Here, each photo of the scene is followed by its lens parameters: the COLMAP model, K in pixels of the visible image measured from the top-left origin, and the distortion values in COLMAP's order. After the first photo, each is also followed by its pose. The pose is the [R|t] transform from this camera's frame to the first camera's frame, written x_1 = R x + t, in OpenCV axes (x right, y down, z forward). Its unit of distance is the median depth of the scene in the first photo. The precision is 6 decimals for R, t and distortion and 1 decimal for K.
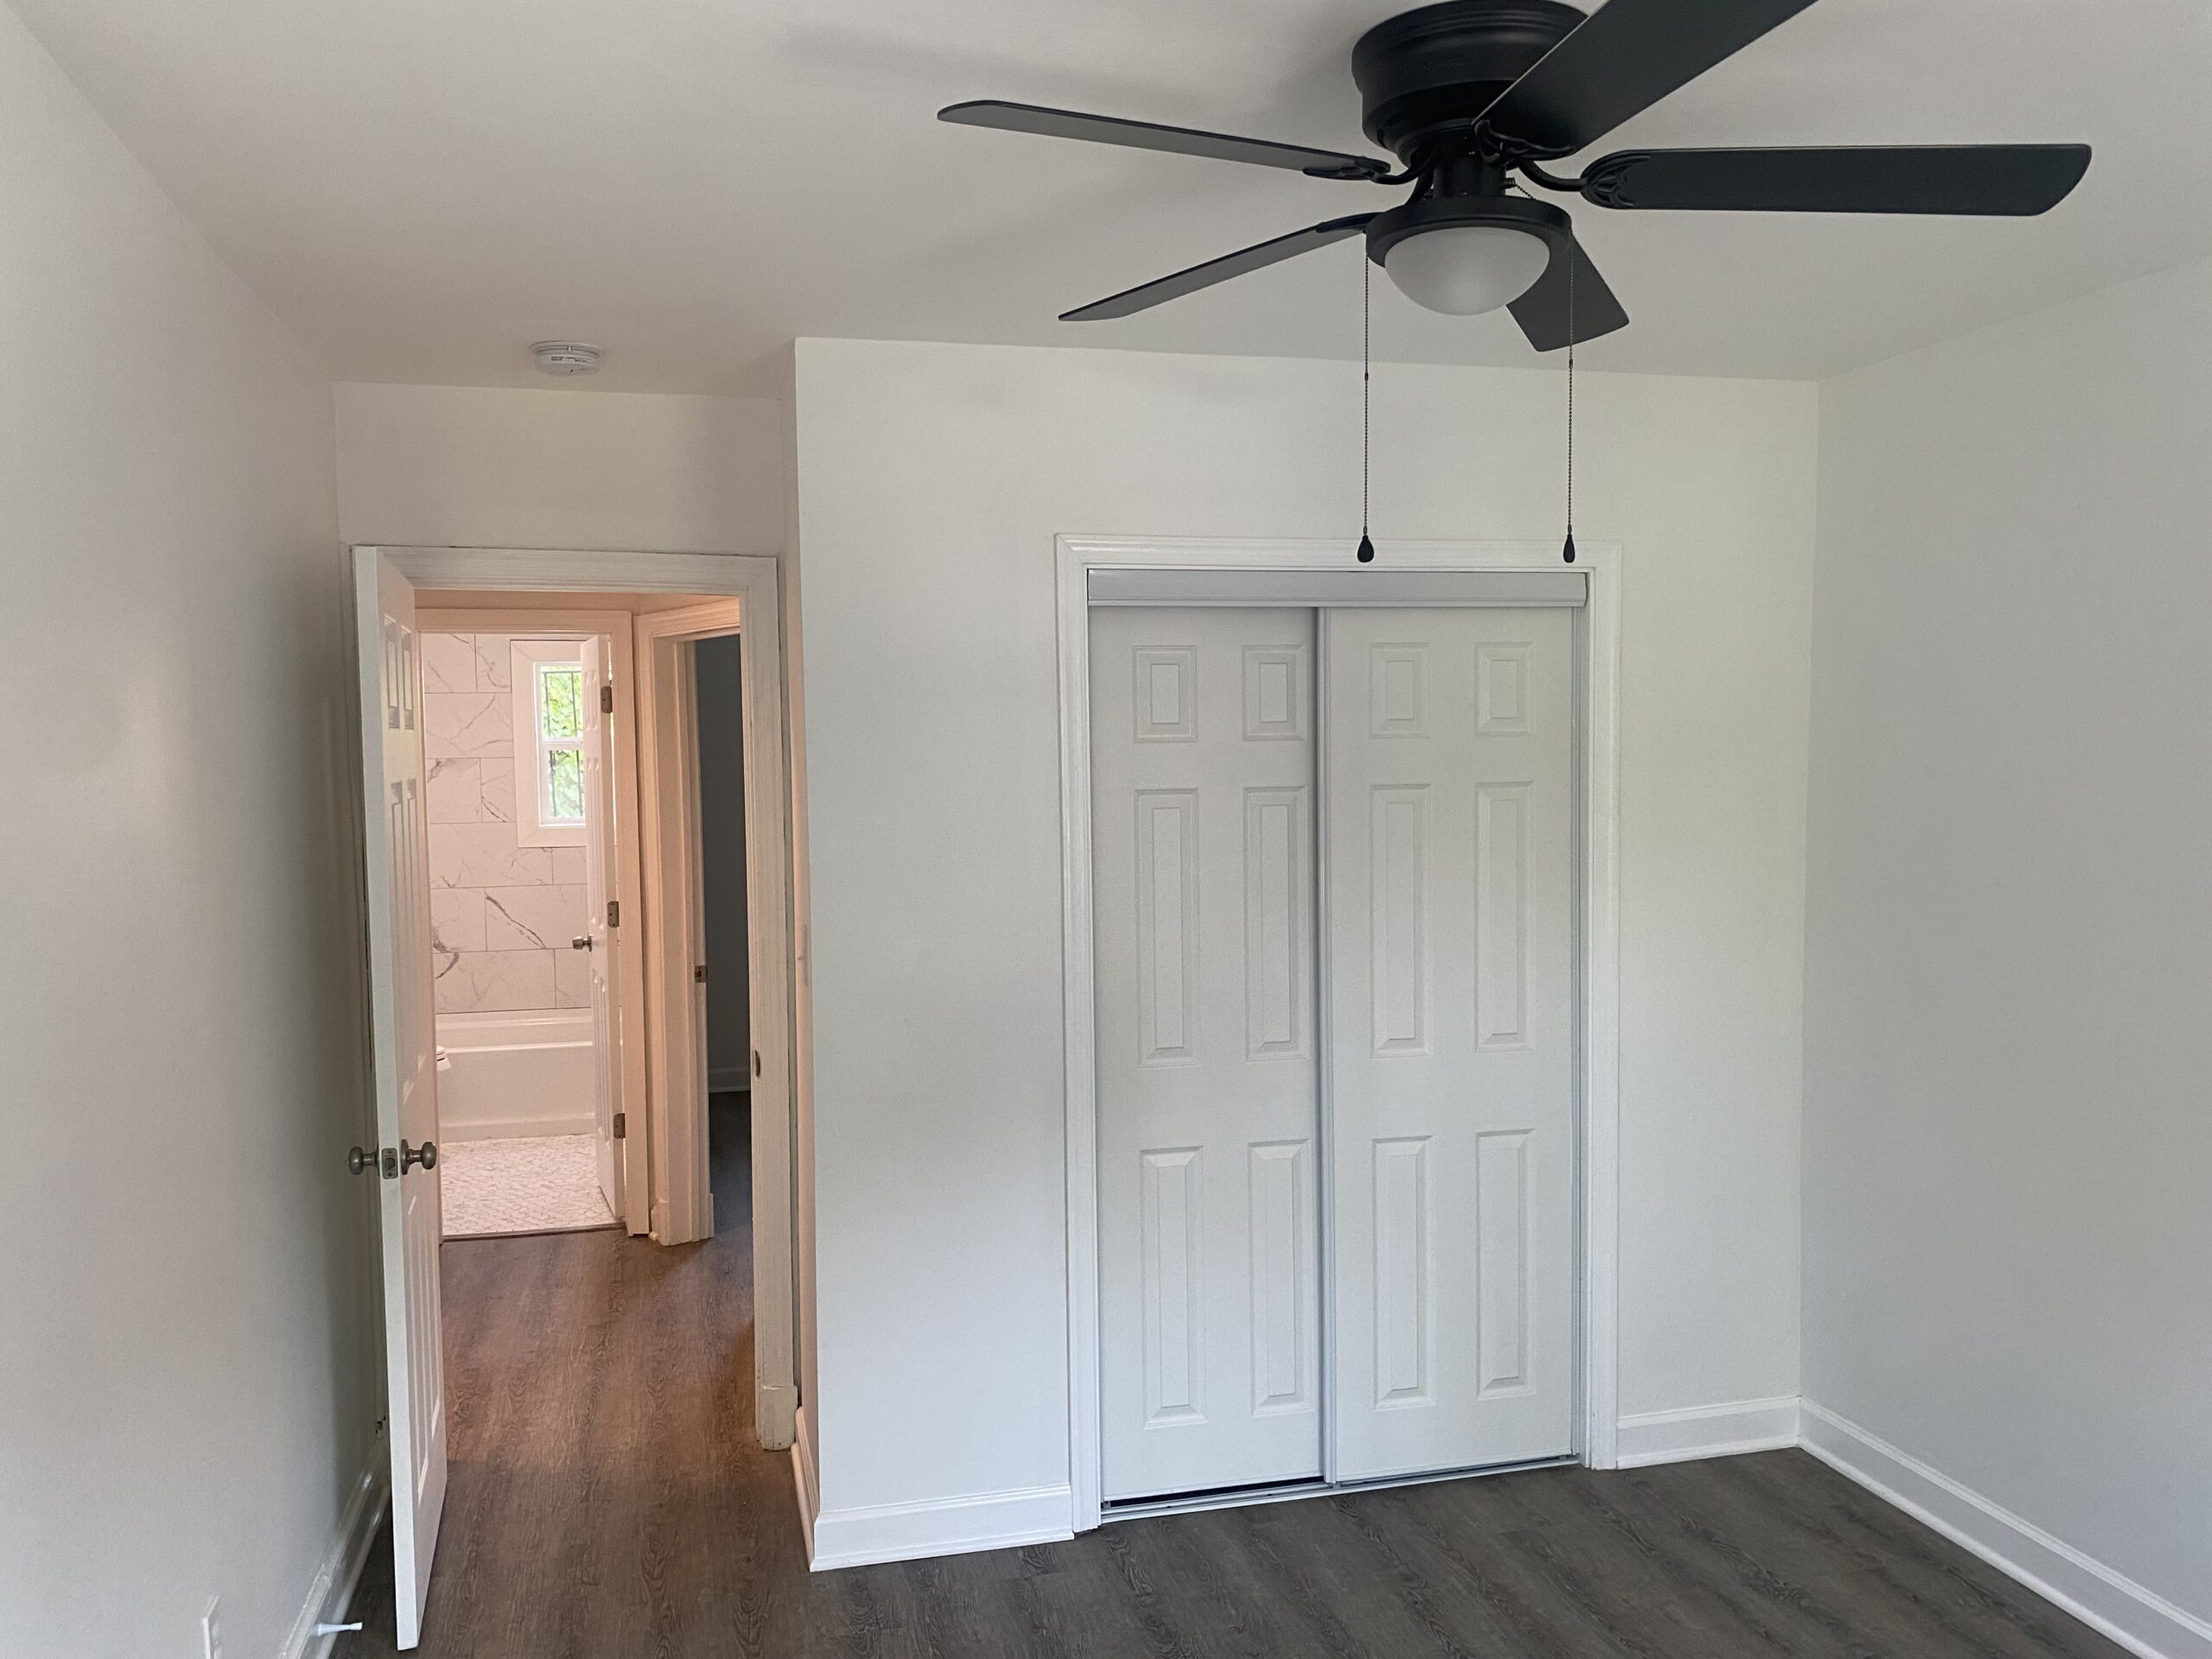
lens RADIAL K [[1675.5, 0, 1108.9], [0, 1675.5, 839.4], [0, 0, 1]] dist [0.082516, -0.065779]
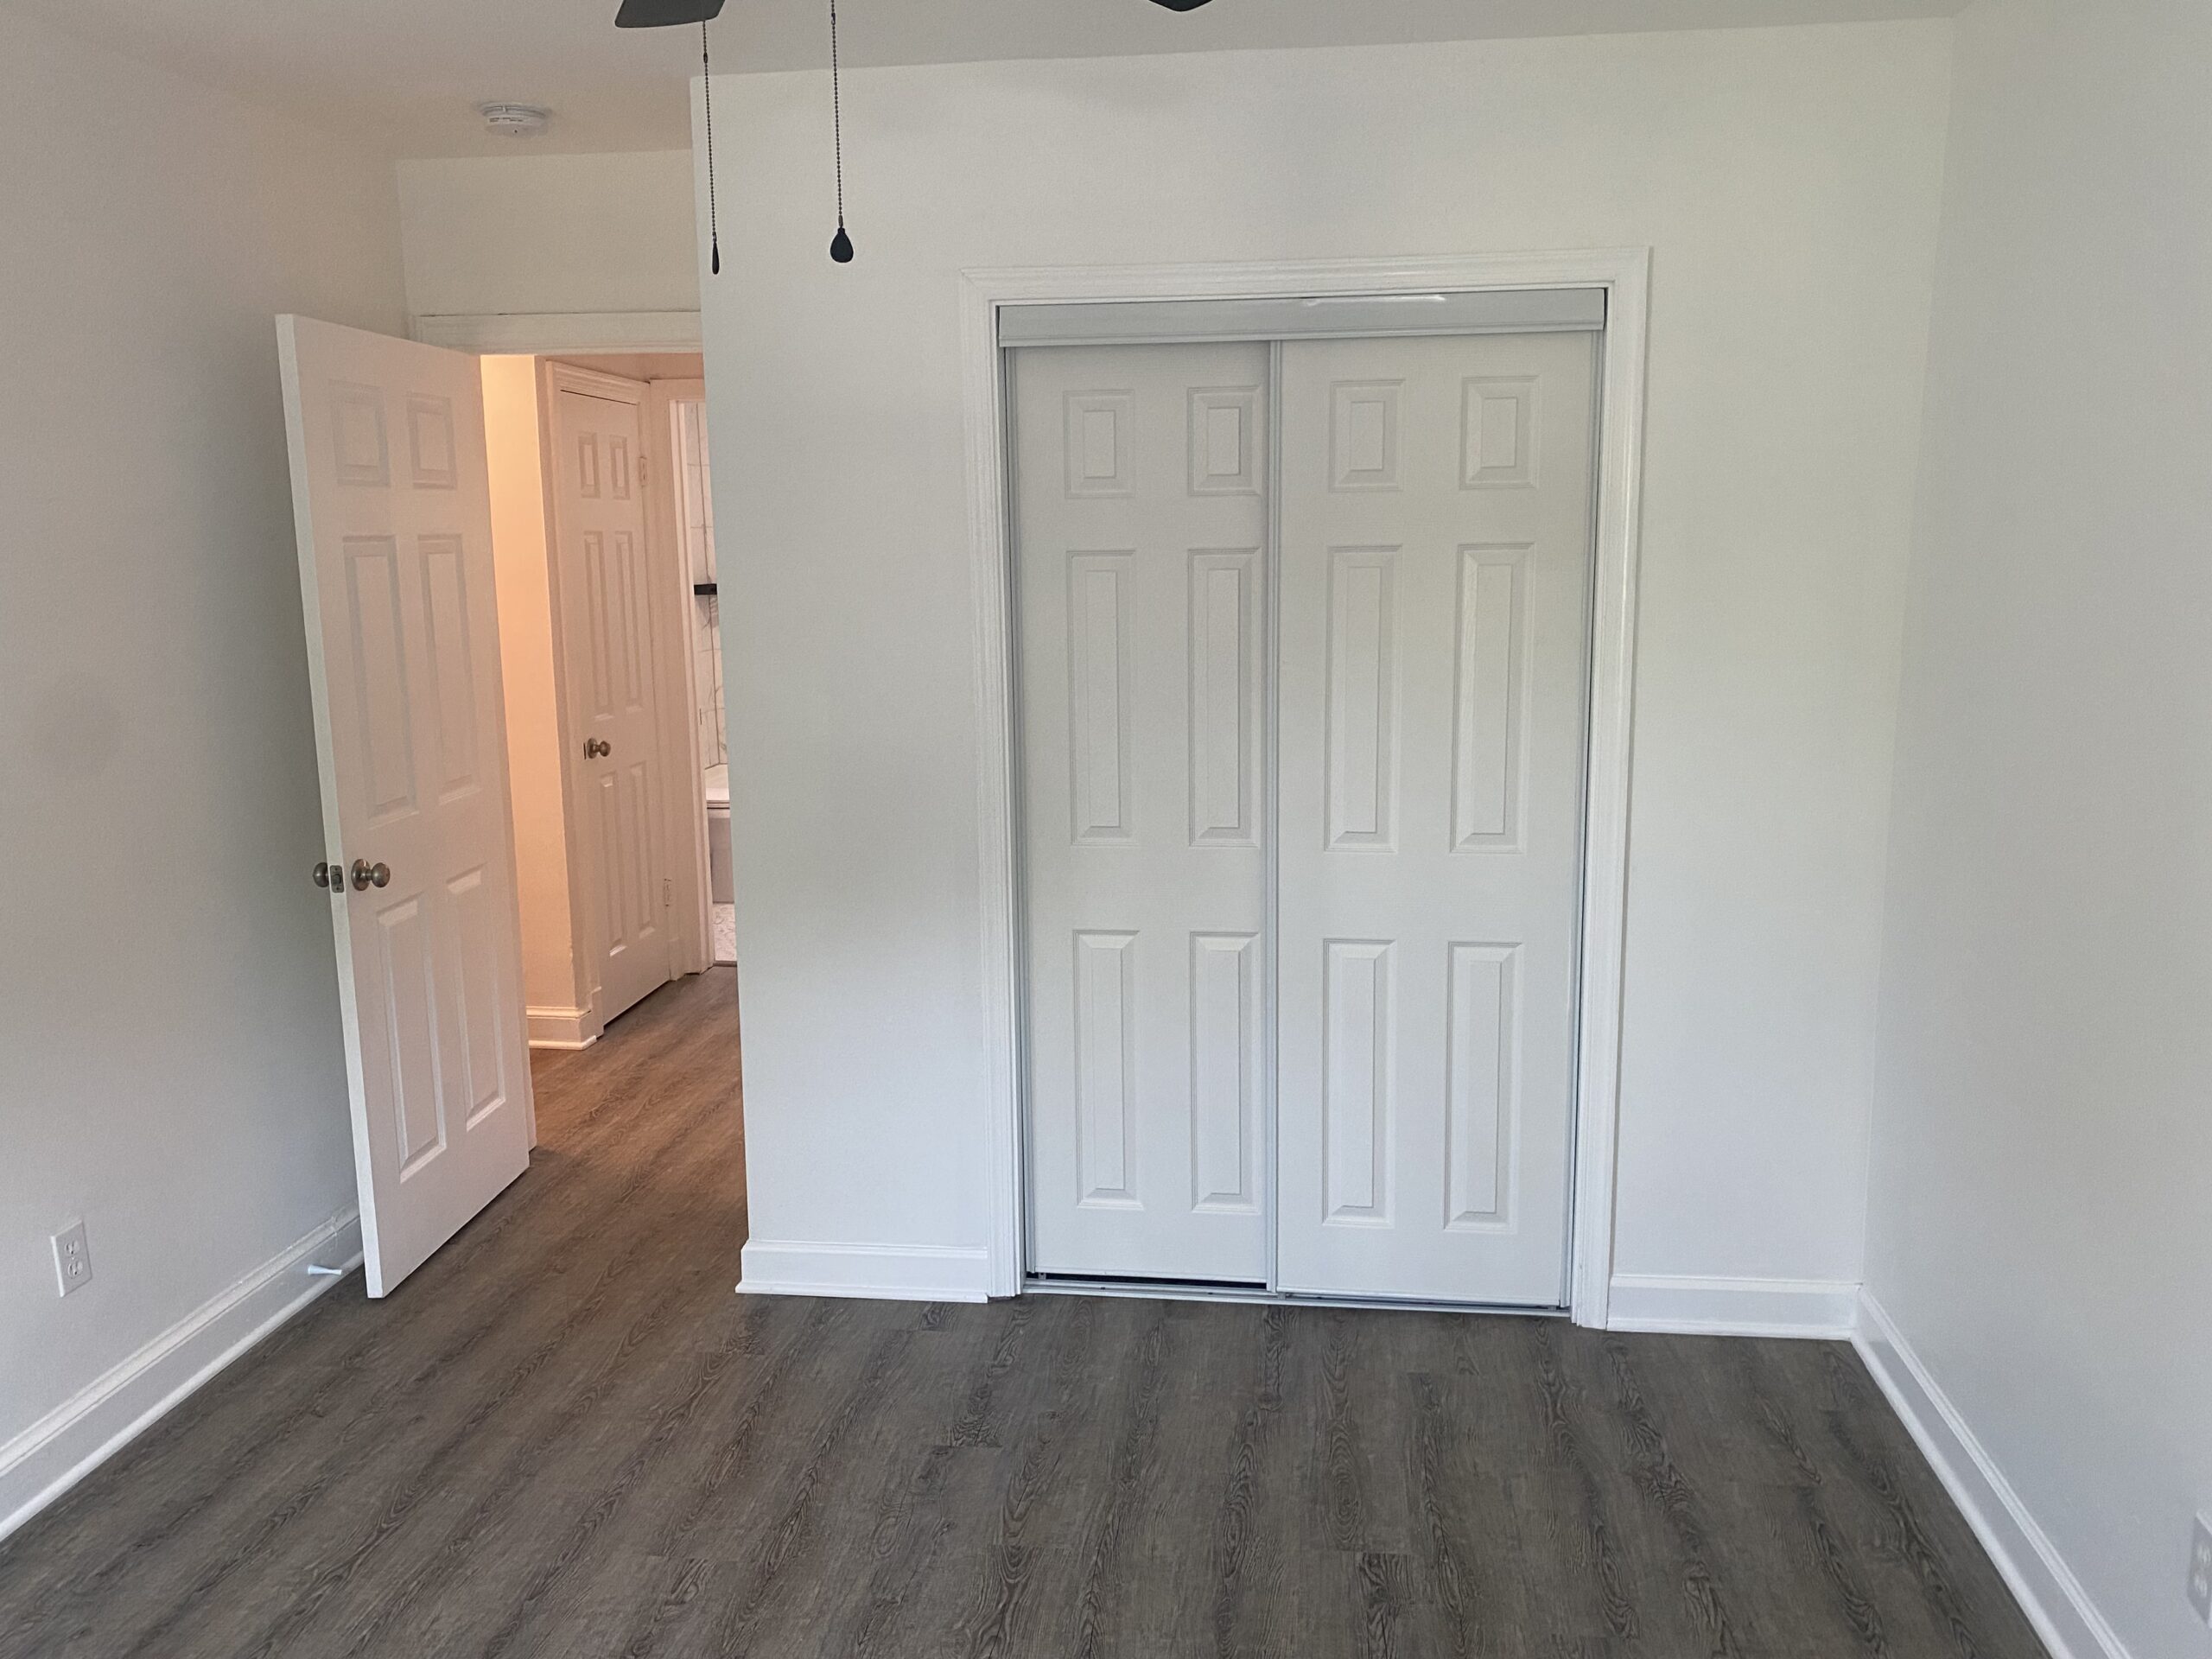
lens RADIAL K [[1718.0, 0, 1113.6], [0, 1718.0, 774.9], [0, 0, 1]] dist [0.133869, -0.187539]
pose [[0.934063, 0.053639, -0.353057, 0.378413], [-0.017392, 0.994315, 0.105049, -0.006287], [0.356685, -0.091982, 0.929686, 0.097624]]
